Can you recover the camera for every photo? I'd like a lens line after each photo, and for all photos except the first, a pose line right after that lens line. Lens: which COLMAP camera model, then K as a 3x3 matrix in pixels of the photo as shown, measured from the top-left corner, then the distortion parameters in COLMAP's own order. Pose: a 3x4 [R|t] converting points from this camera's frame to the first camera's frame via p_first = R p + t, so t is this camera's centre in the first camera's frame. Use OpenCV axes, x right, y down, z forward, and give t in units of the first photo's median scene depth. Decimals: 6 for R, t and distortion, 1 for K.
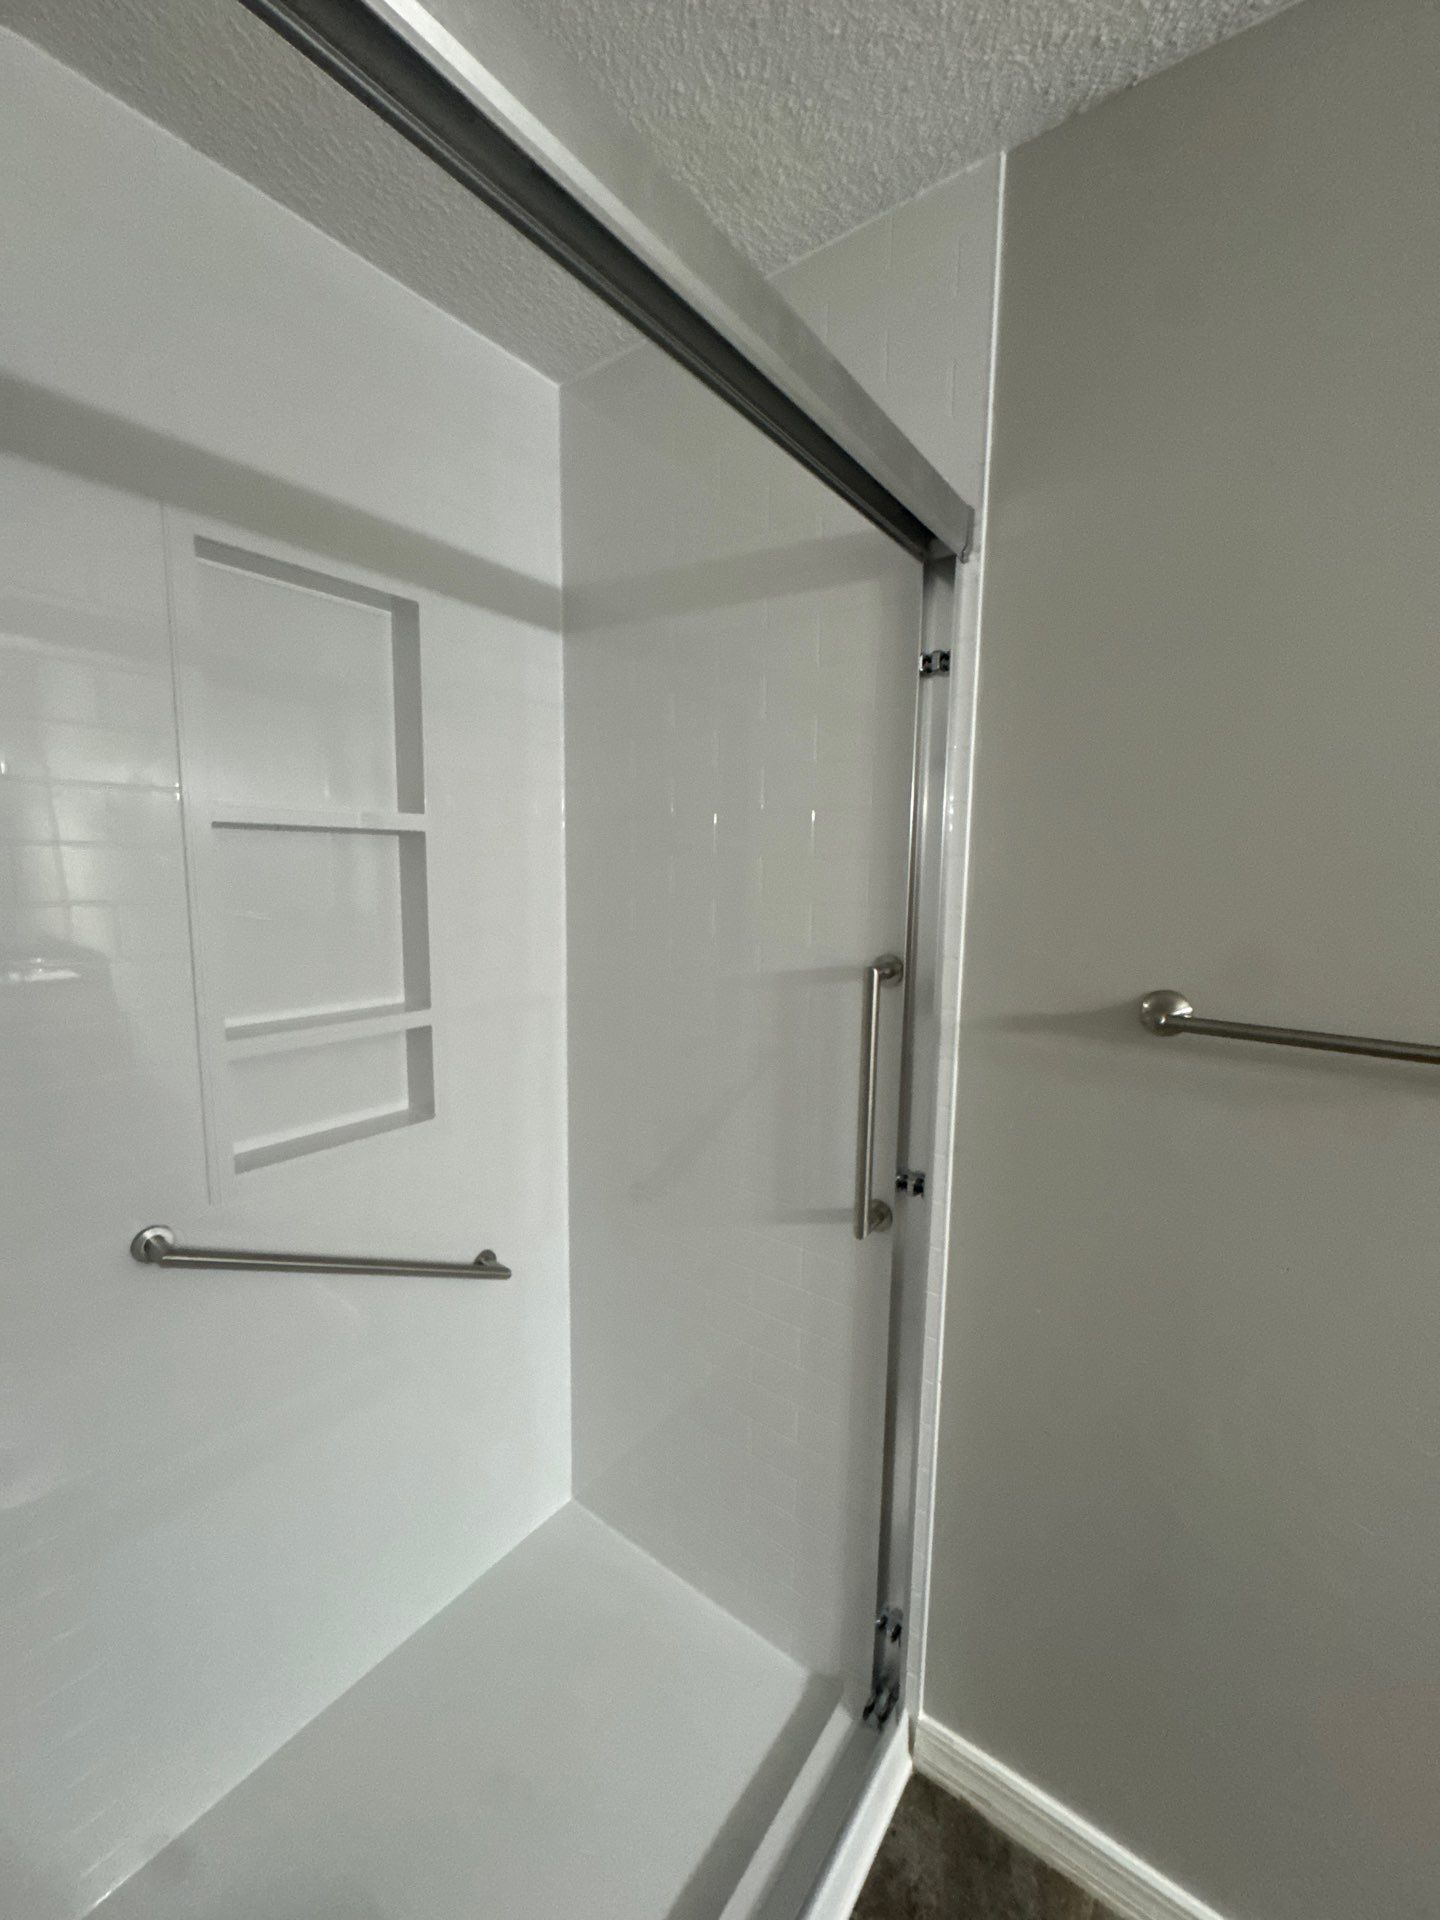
lens RADIAL K [[779.3, 0, 716.9], [0, 779.3, 959.2], [0, 0, 1]] dist [-0.001044, -0.000258]
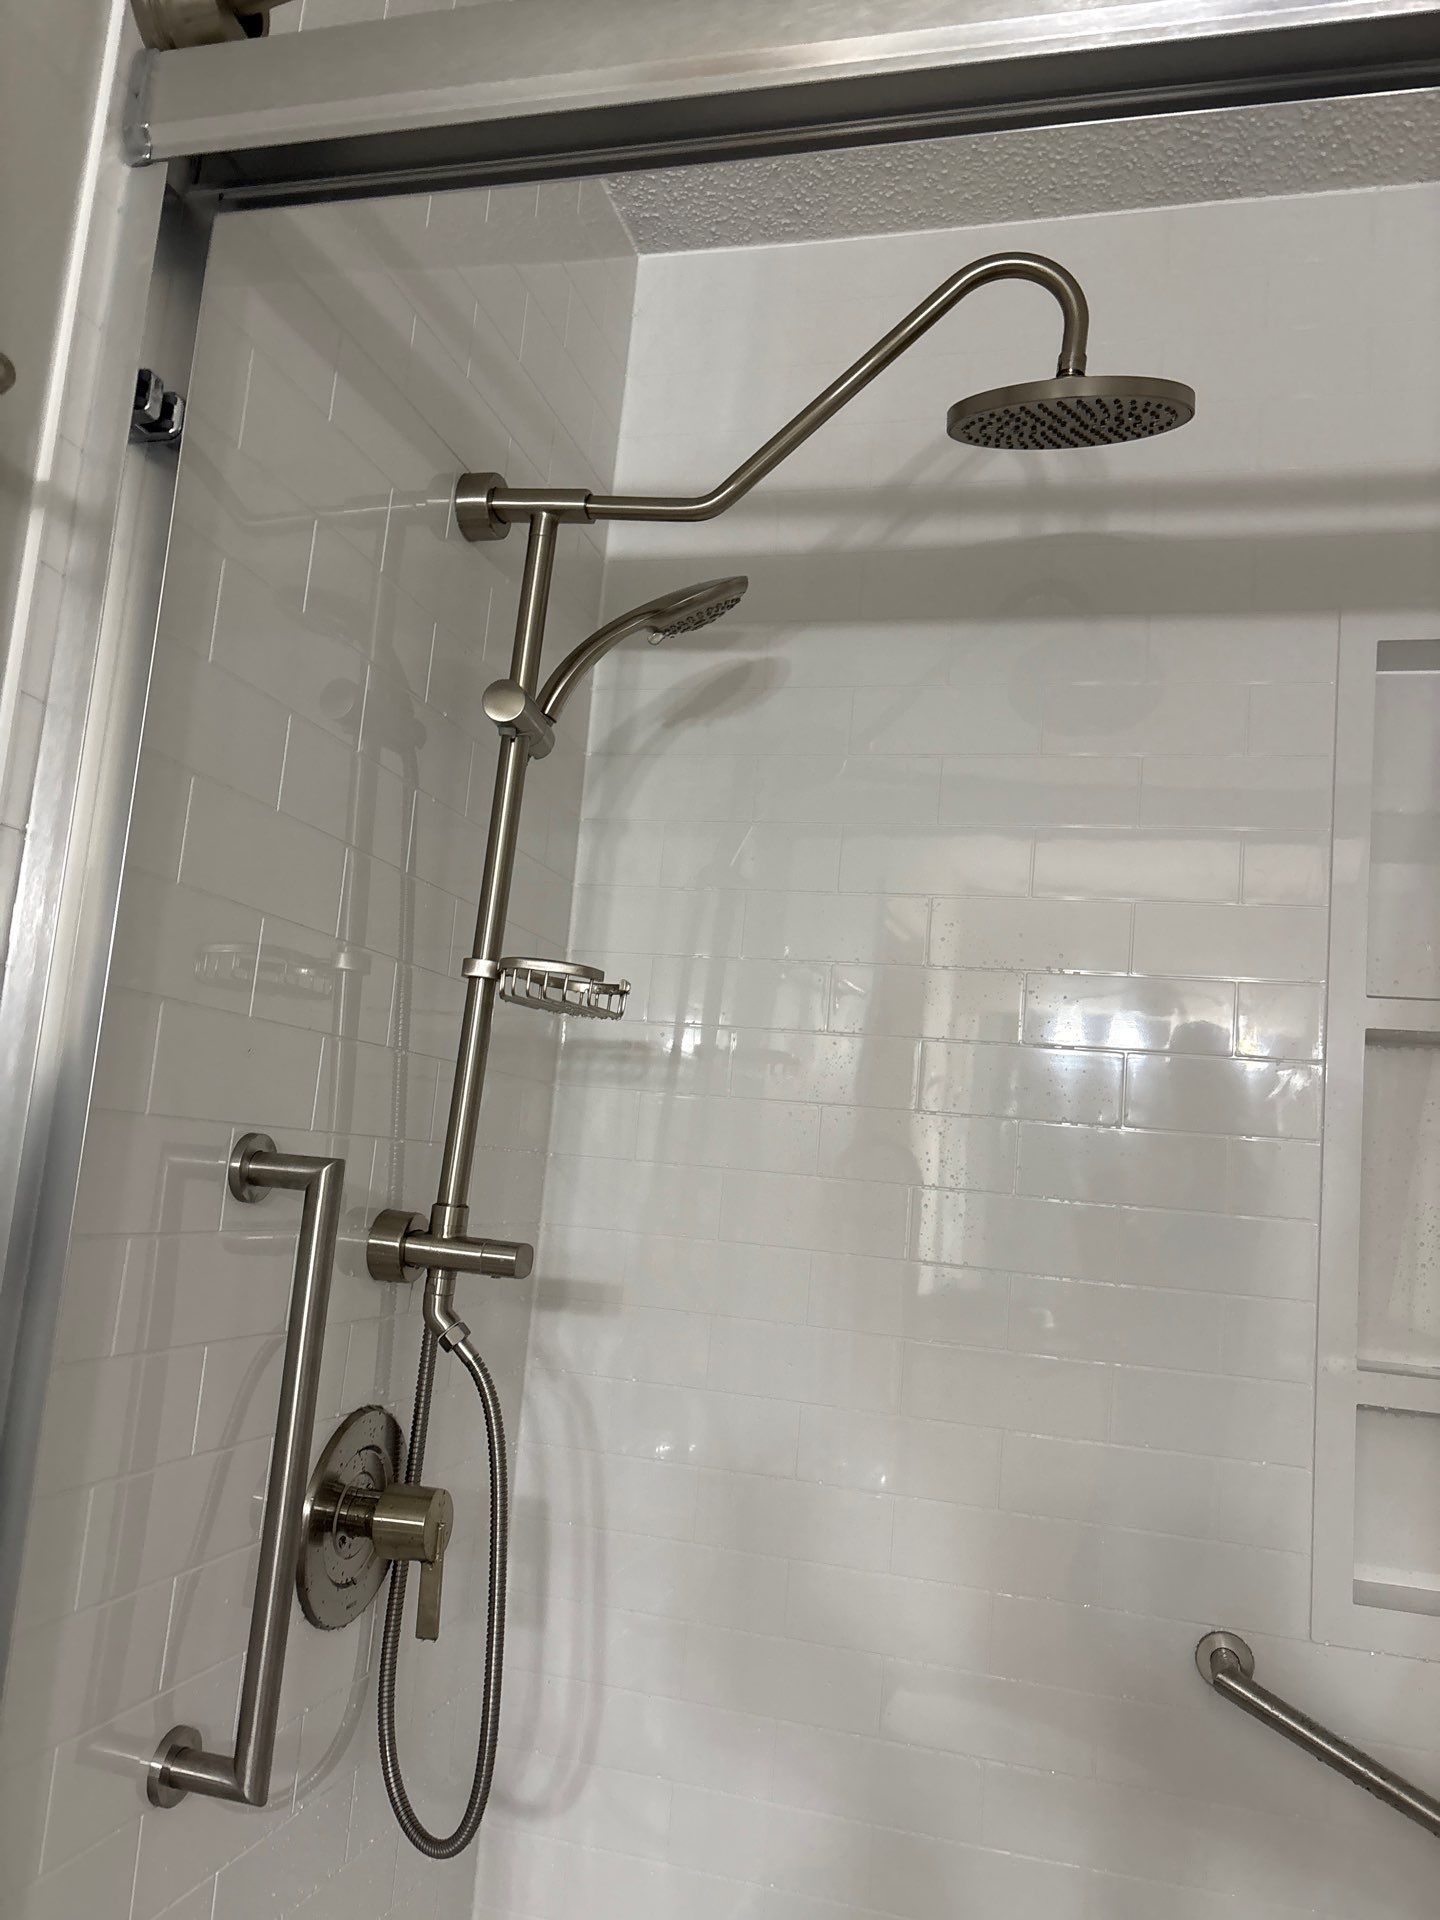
lens RADIAL K [[1471.9, 0, 722.3], [0, 1471.9, 965.5], [0, 0, 1]] dist [0.012222, 0.003114]
pose [[0.378701, -0.102693, -0.919804, 0.288981], [-0.196661, 0.962201, -0.188396, 0.107962], [0.904384, 0.252235, 0.344191, 0.038521]]
